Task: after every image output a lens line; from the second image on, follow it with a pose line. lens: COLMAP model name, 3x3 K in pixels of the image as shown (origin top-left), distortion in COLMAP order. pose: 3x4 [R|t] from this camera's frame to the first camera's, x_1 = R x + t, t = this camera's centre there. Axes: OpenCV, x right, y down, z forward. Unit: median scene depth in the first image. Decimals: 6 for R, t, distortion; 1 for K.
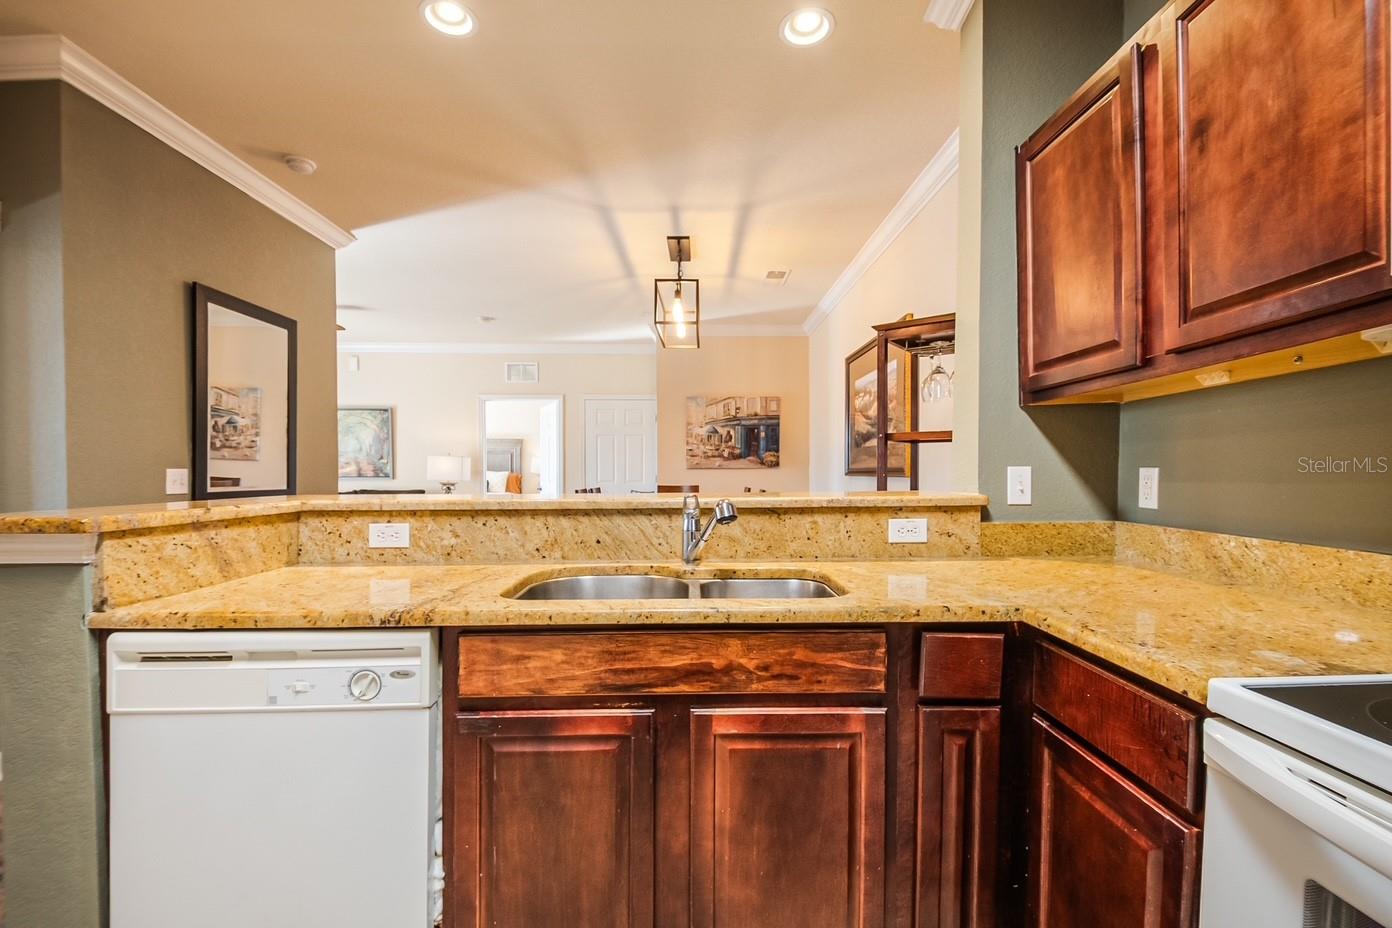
lens RADIAL K [[609.8, 0, 698.7], [0, 609.8, 485.6], [0, 0, 1]] dist [0.012501, -0.014861]
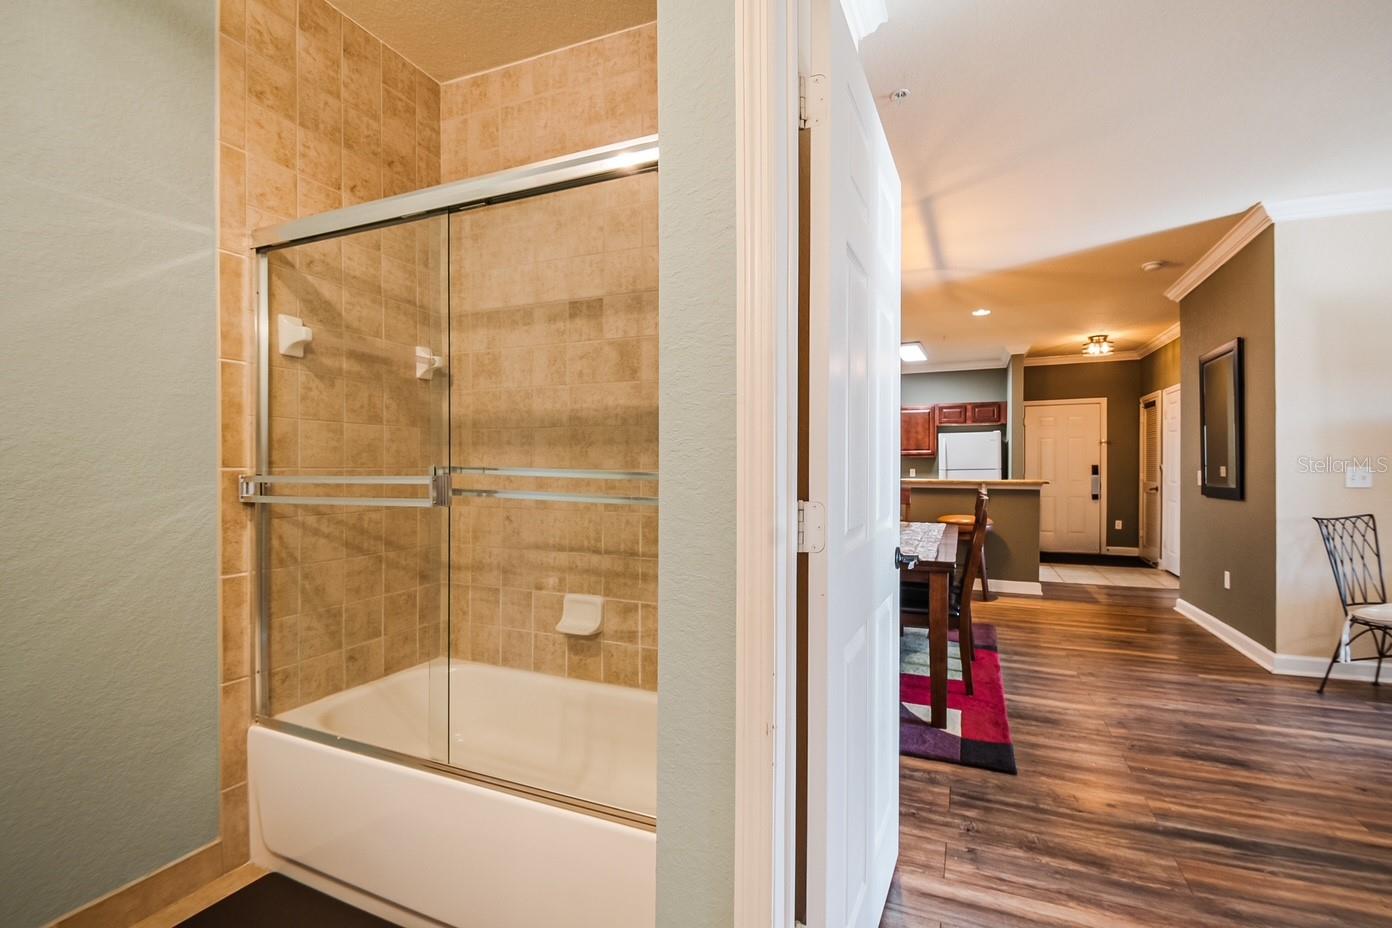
lens RADIAL K [[609.8, 0, 692.9], [0, 609.8, 475.2], [0, 0, 1]] dist [0.012501, -0.014861]
pose [[-0.906497, -0.005140, 0.422182, -0.126392], [0.008141, 0.999527, 0.029650, -0.032783], [-0.422135, 0.030314, -0.906026, 1.322913]]
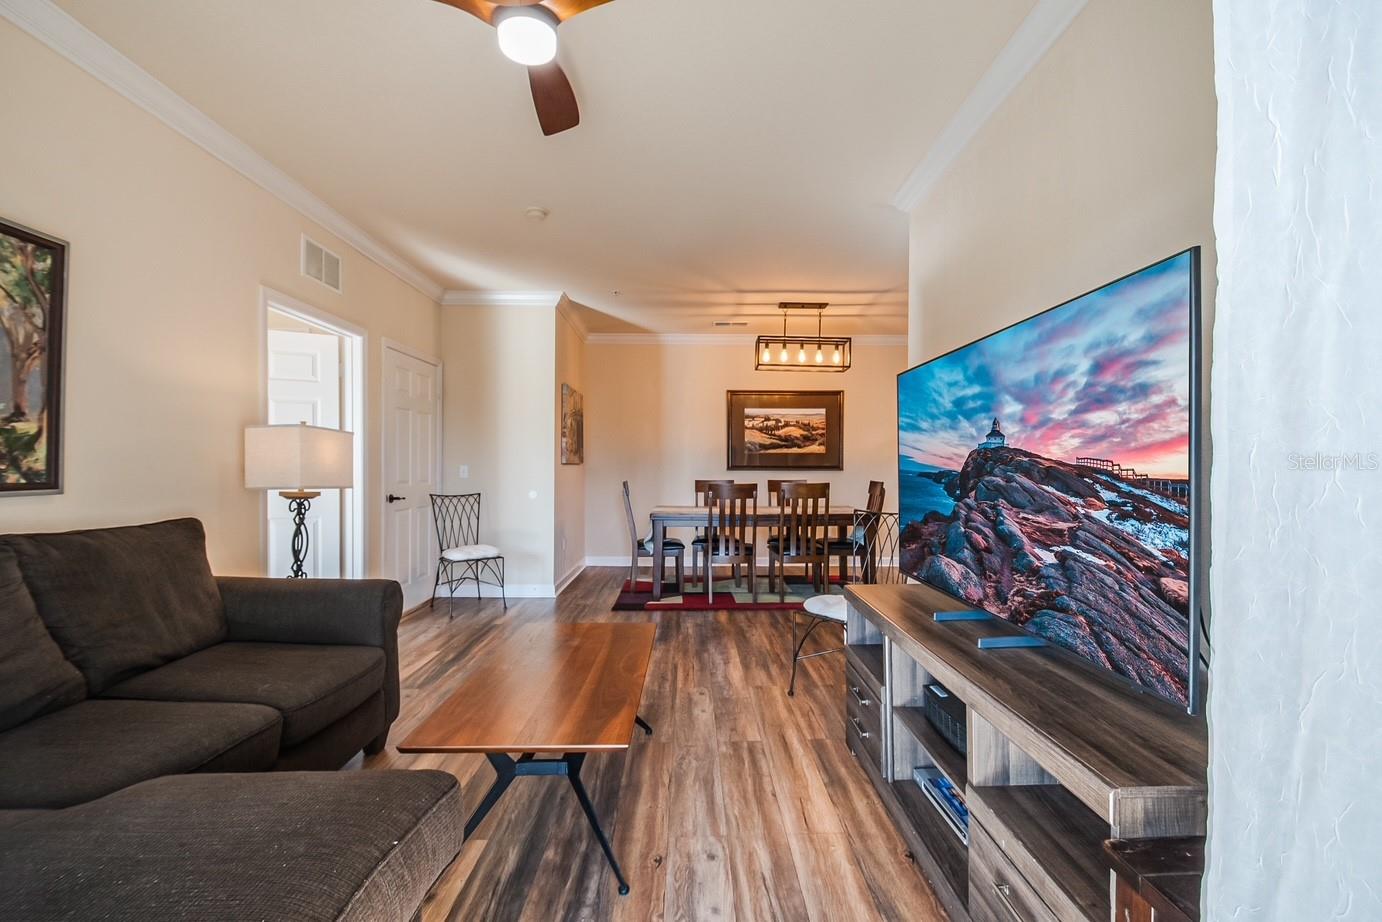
lens RADIAL K [[616.7, 0, 695.2], [0, 616.7, 450.3], [0, 0, 1]] dist [0.000570, -0.000872]
pose [[-0.004315, 0.030306, 0.999531, -0.916100], [0.022357, 0.999294, -0.030202, -0.016786], [-0.999741, 0.022217, -0.004990, 0.817092]]
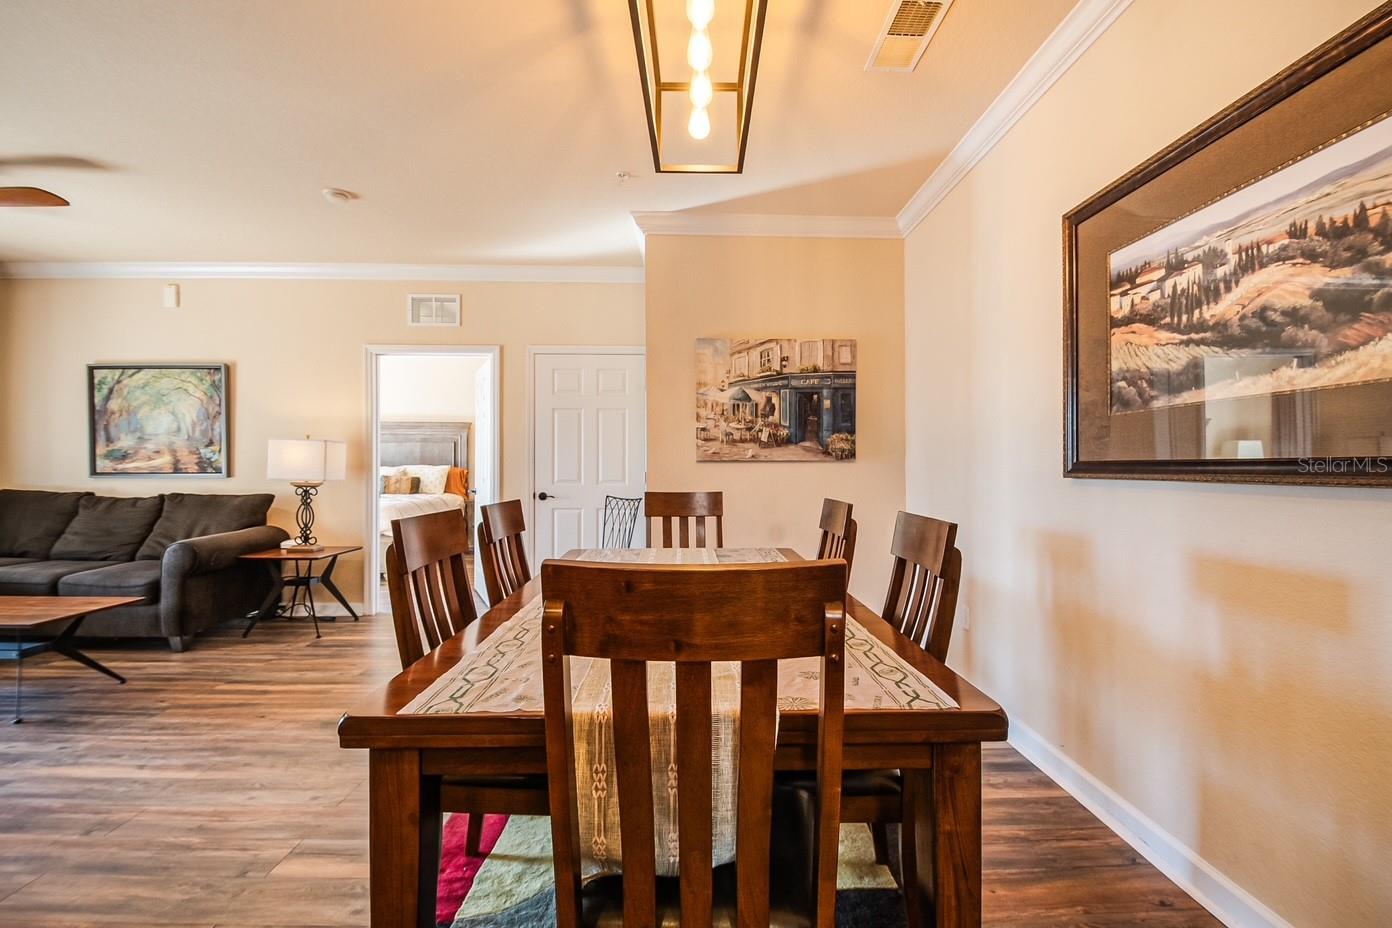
lens RADIAL K [[609.8, 0, 700.5], [0, 609.8, 462.3], [0, 0, 1]] dist [0.012501, -0.014861]
pose [[0.999907, 0.003636, 0.013147, -0.023600], [-0.003230, 0.999522, -0.030747, -0.009430], [-0.013252, 0.030702, 0.999441, 0.421434]]
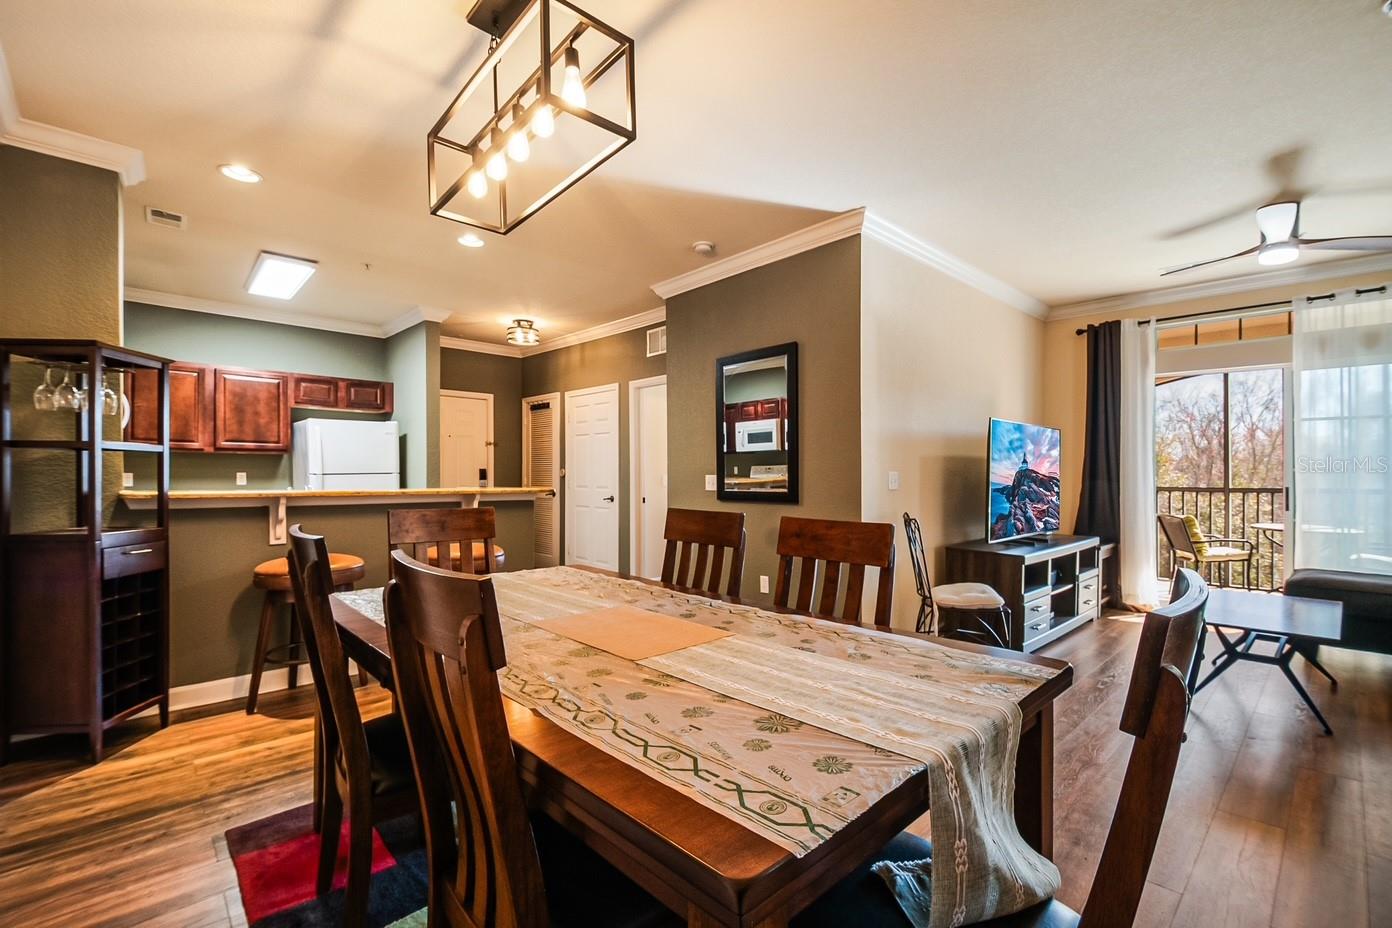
lens RADIAL K [[609.8, 0, 711.8], [0, 609.8, 484.5], [0, 0, 1]] dist [0.012501, -0.014861]
pose [[-0.728080, 0.007431, -0.685452, 0.118056], [-0.017237, 0.999427, 0.029143, -0.020996], [0.685275, 0.033034, -0.727535, 0.931472]]
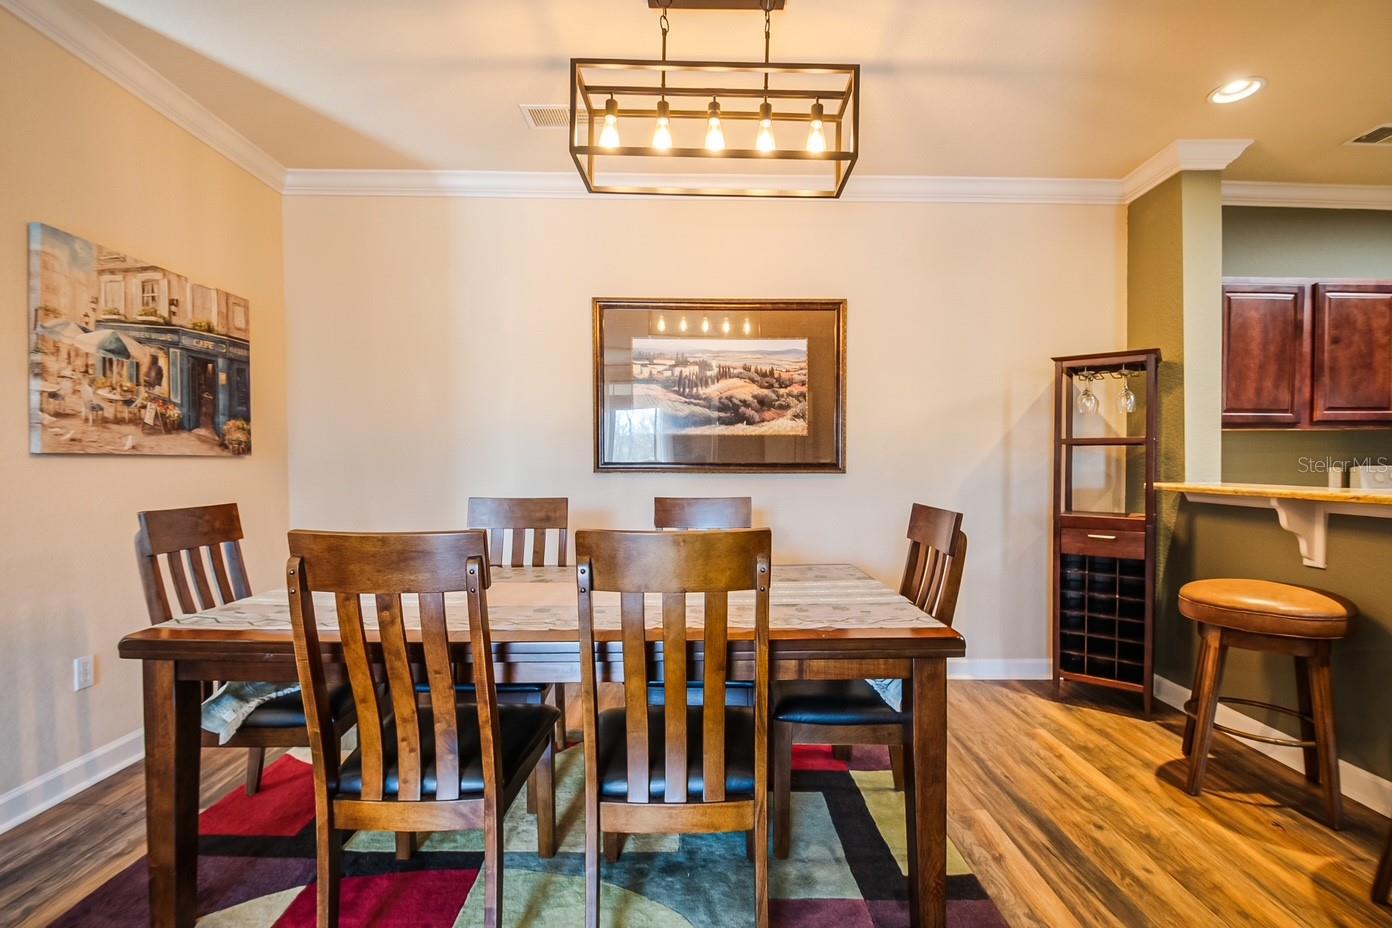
lens RADIAL K [[609.8, 0, 701.4], [0, 609.8, 470.2], [0, 0, 1]] dist [0.012501, -0.014861]
pose [[0.001692, -0.006842, 0.999975, -0.324376], [0.019156, 0.999793, 0.006808, -0.015866], [-0.999815, 0.019144, 0.001823, 0.665821]]
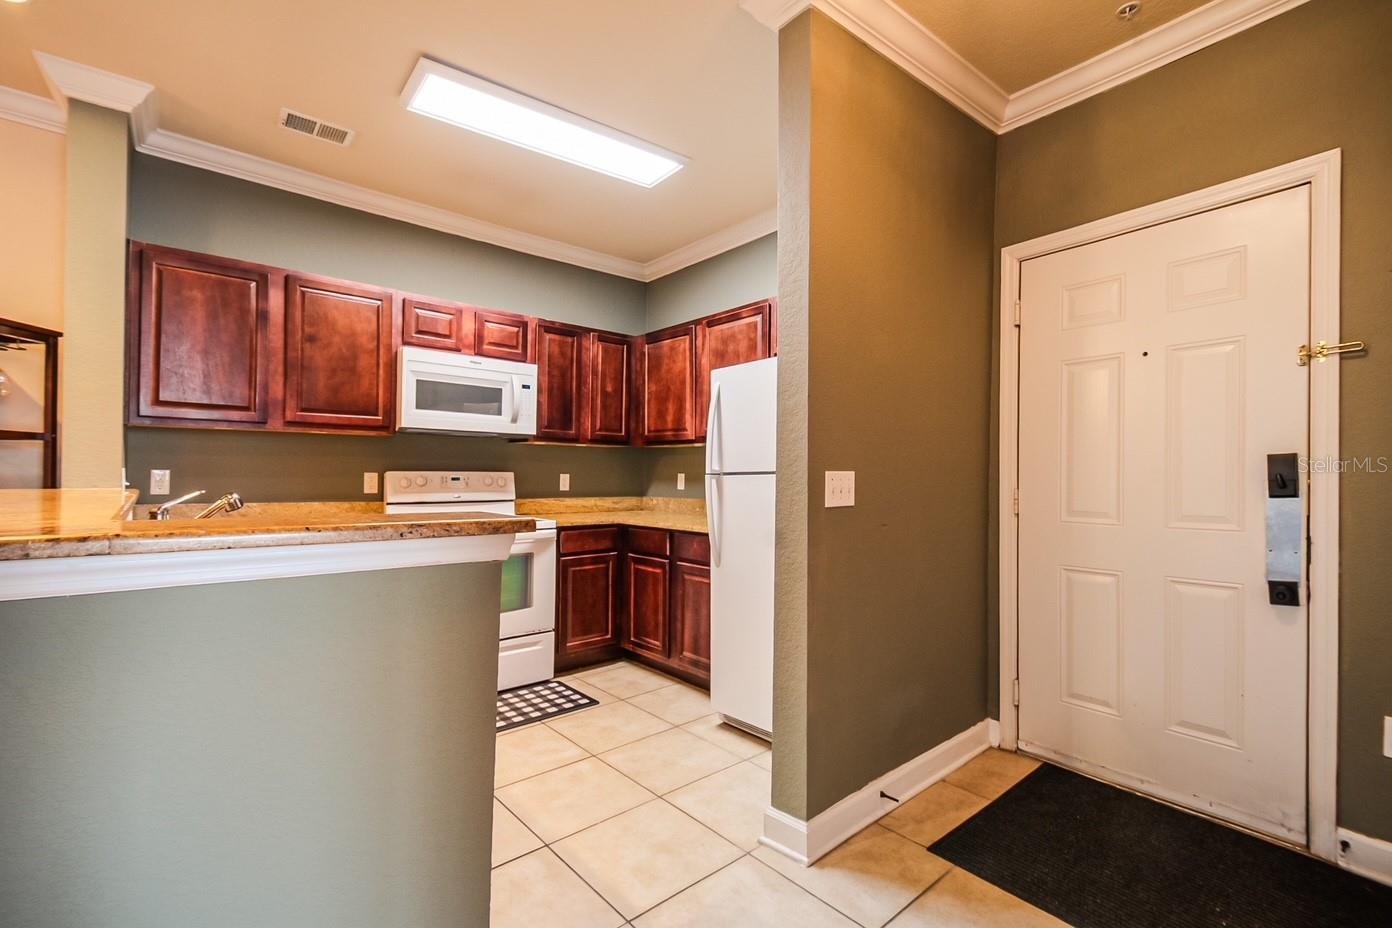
lens RADIAL K [[609.8, 0, 677.4], [0, 609.8, 481.2], [0, 0, 1]] dist [0.012501, -0.014861]
pose [[-0.615382, -0.012077, 0.788136, -0.386701], [0.004255, 0.999817, 0.018644, -0.004611], [-0.788218, 0.014827, -0.615218, 0.244768]]
